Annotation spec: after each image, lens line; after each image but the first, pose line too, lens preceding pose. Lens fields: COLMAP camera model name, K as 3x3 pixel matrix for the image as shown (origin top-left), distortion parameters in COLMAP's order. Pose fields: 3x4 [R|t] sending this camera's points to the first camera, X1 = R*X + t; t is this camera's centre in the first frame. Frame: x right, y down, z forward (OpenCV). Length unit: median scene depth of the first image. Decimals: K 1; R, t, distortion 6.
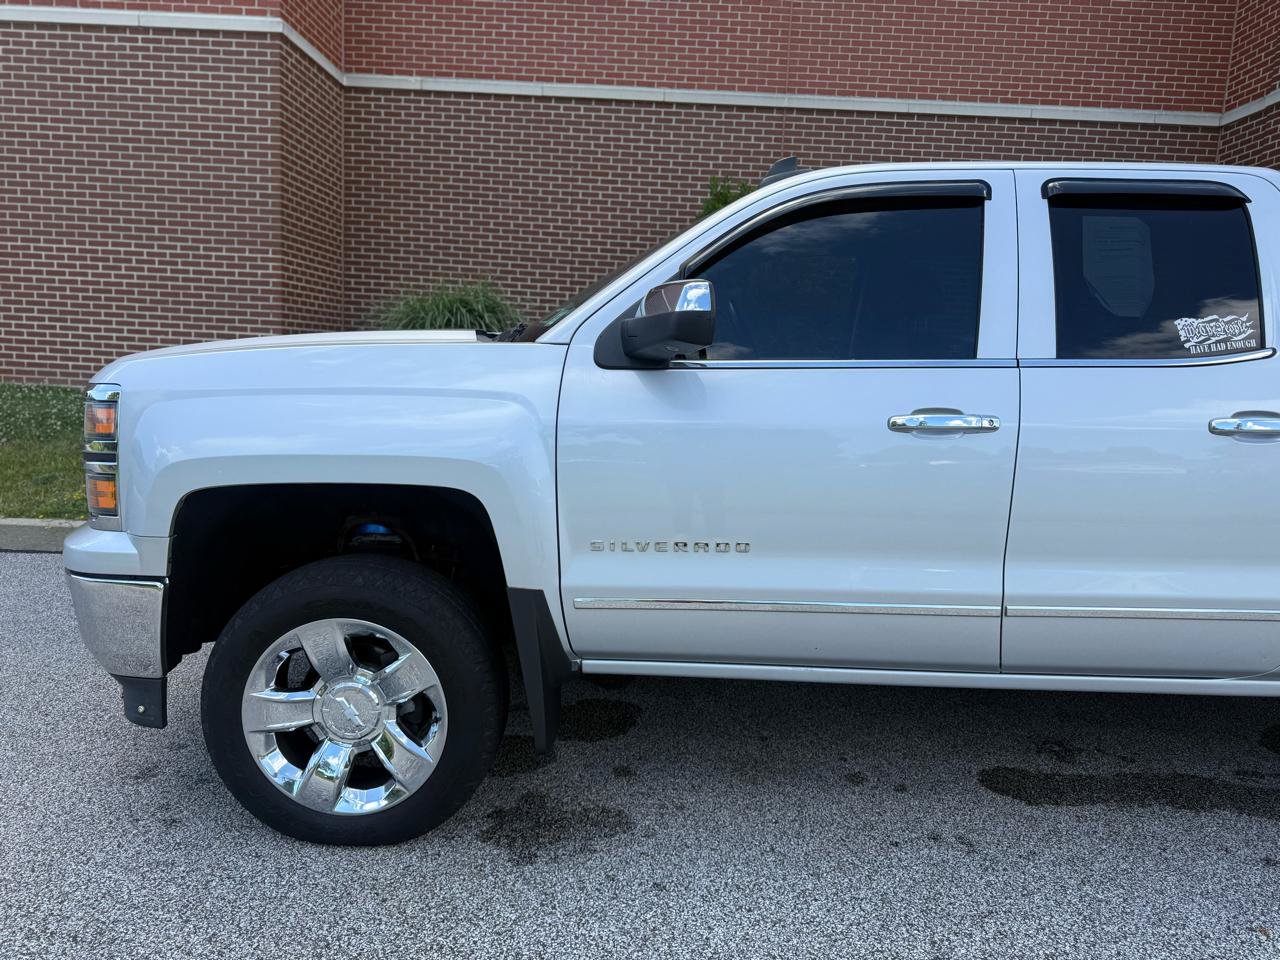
lens RADIAL K [[908.9, 0, 645.4], [0, 908.9, 489.2], [0, 0, 1]] dist [0.021159, -0.028540]
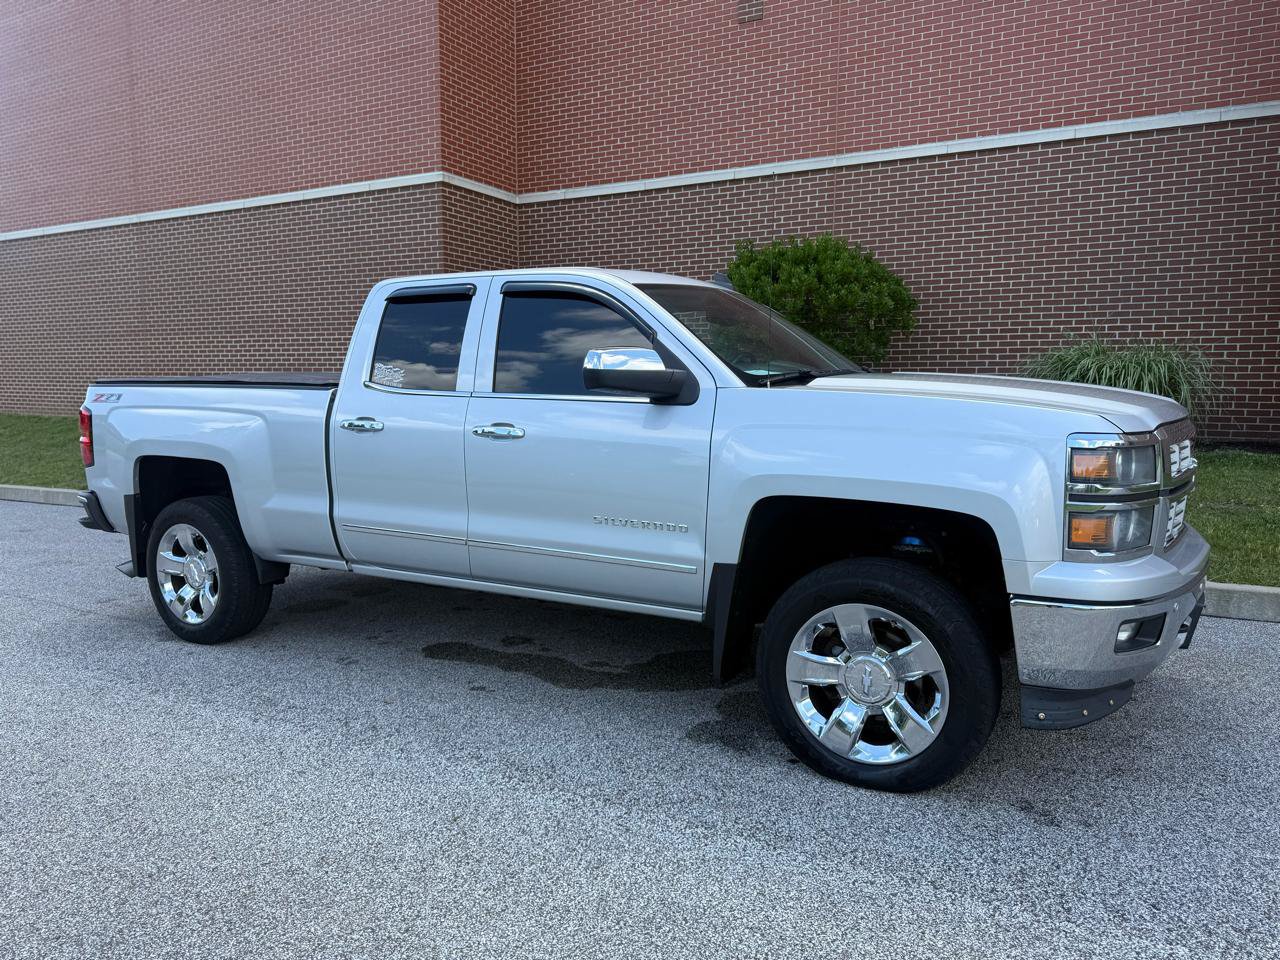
lens RADIAL K [[908.9, 0, 632.4], [0, 908.9, 489.0], [0, 0, 1]] dist [0.021159, -0.028540]
pose [[0.878044, 0.008589, -0.478502, 0.477173], [-0.031110, 0.998749, -0.039159, 0.029921], [0.477567, 0.049269, 0.877213, -0.087237]]
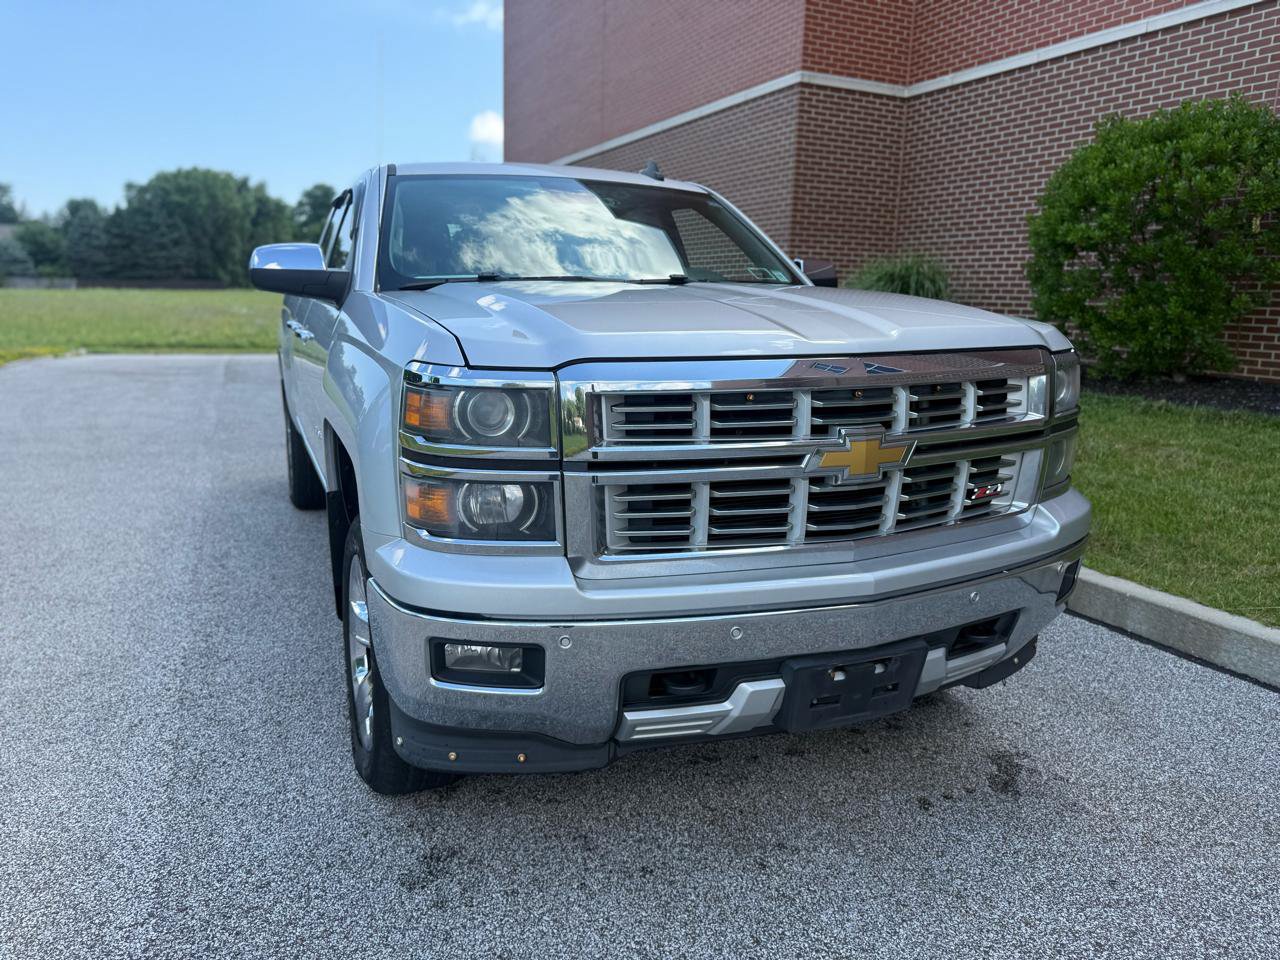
lens RADIAL K [[908.9, 0, 628.8], [0, 908.9, 481.7], [0, 0, 1]] dist [0.021159, -0.028540]
pose [[0.418132, 0.144965, -0.896744, 0.672777], [-0.142526, 0.985427, 0.092844, -0.003568], [0.897135, 0.088988, 0.432700, 0.201102]]
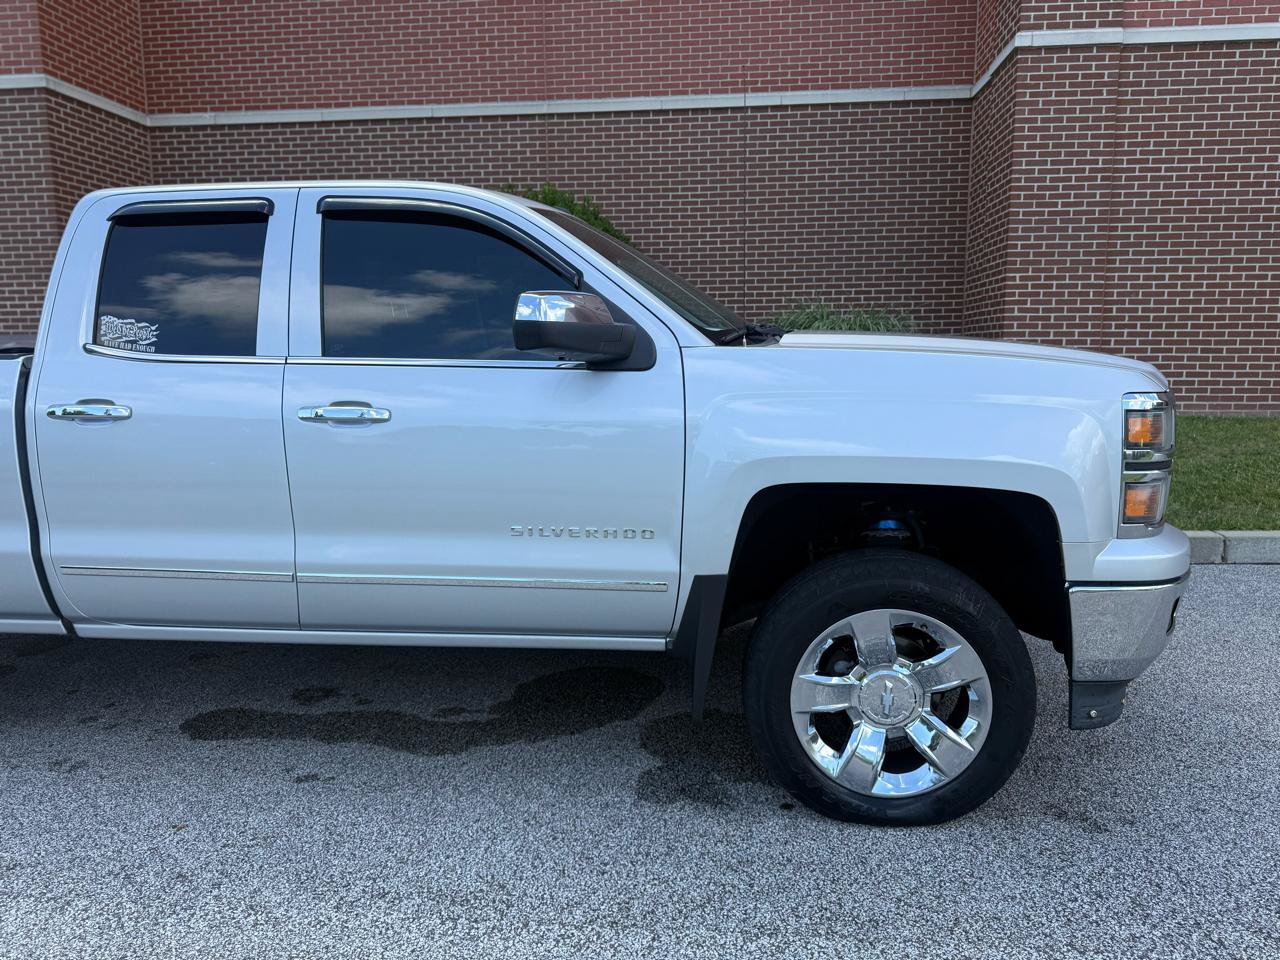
lens RADIAL K [[908.9, 0, 643.9], [0, 908.9, 486.8], [0, 0, 1]] dist [0.021159, -0.028540]
pose [[0.994794, -0.042407, -0.092667, 0.345319], [0.042291, 0.999100, -0.003223, 0.017261], [0.092720, -0.000713, 0.995692, -0.031616]]
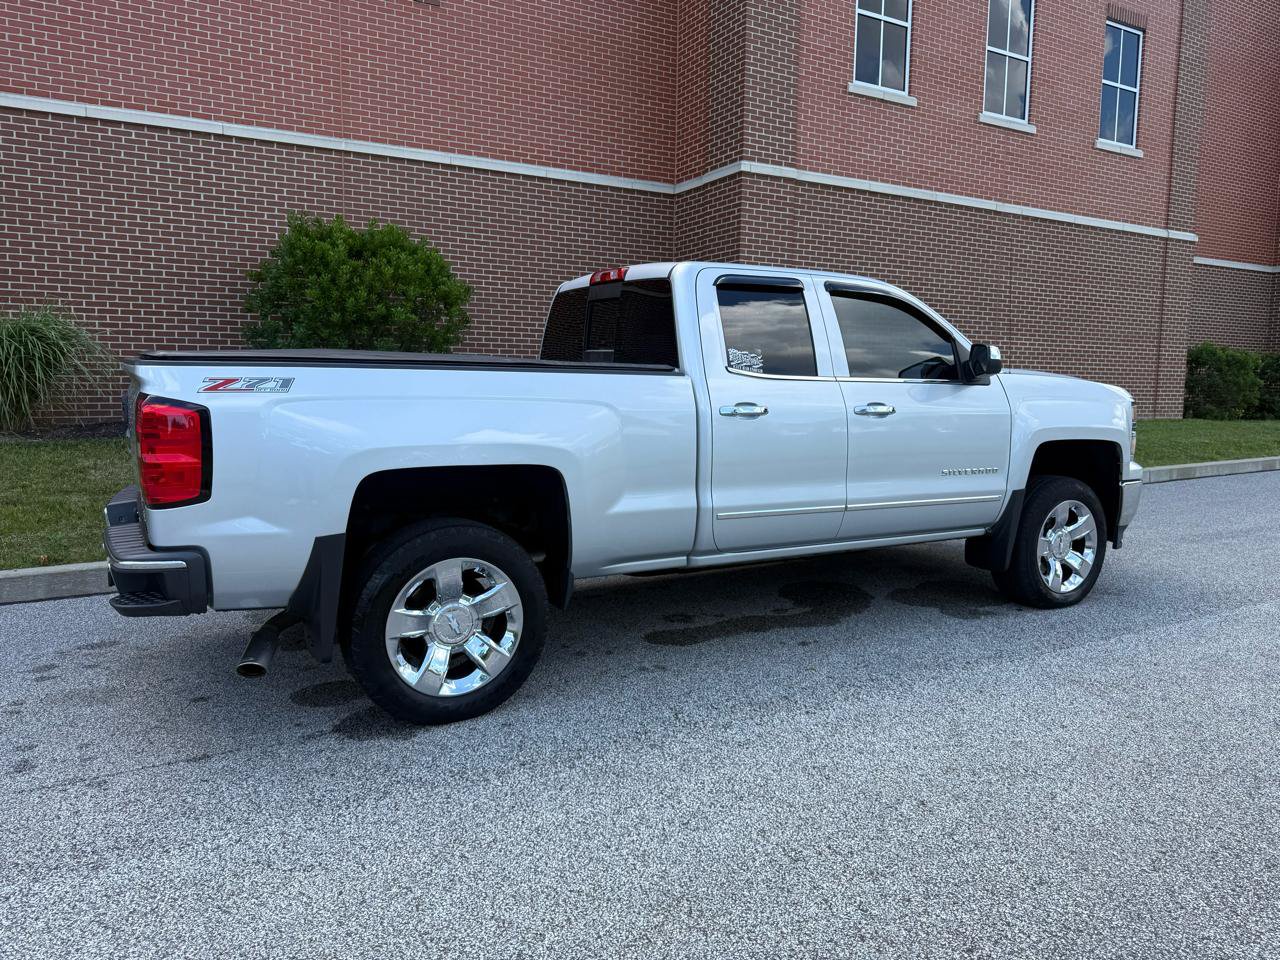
lens RADIAL K [[908.9, 0, 639.3], [0, 908.9, 475.3], [0, 0, 1]] dist [0.021159, -0.028540]
pose [[0.857114, -0.092915, 0.506678, -0.136444], [0.107055, 0.994252, 0.001228, 0.010534], [-0.503880, 0.053190, 0.862135, -0.115359]]
